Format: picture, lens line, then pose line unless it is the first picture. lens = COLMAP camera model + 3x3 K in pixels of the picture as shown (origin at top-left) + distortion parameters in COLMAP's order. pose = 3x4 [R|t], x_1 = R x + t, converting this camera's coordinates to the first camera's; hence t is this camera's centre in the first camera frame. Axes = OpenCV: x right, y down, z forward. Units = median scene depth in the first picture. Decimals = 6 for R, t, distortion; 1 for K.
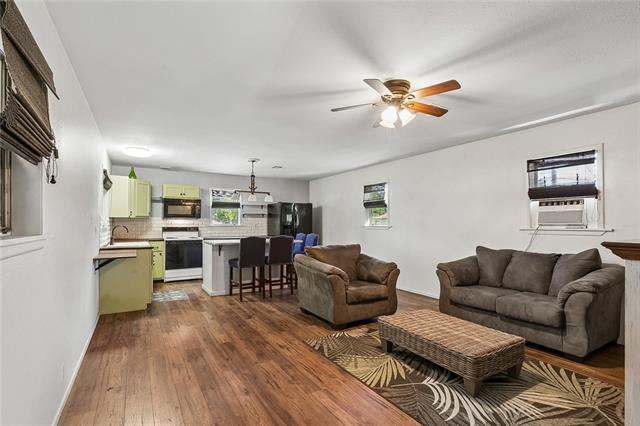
lens RADIAL K [[343.3, 0, 321.4], [0, 343.3, 218.8], [0, 0, 1]] dist [-0.002142, 0.000555]
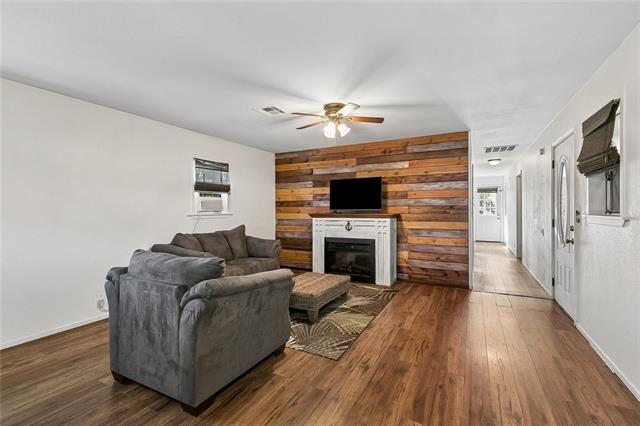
lens RADIAL K [[294.7, 0, 322.7], [0, 294.7, 207.6], [0, 0, 1]] dist [0.001249, 0.000752]
pose [[-0.558262, 0.003878, 0.829656, -0.567649], [-0.007173, 0.999929, -0.009500, 0.012670], [-0.829634, -0.011254, -0.558195, 1.338748]]
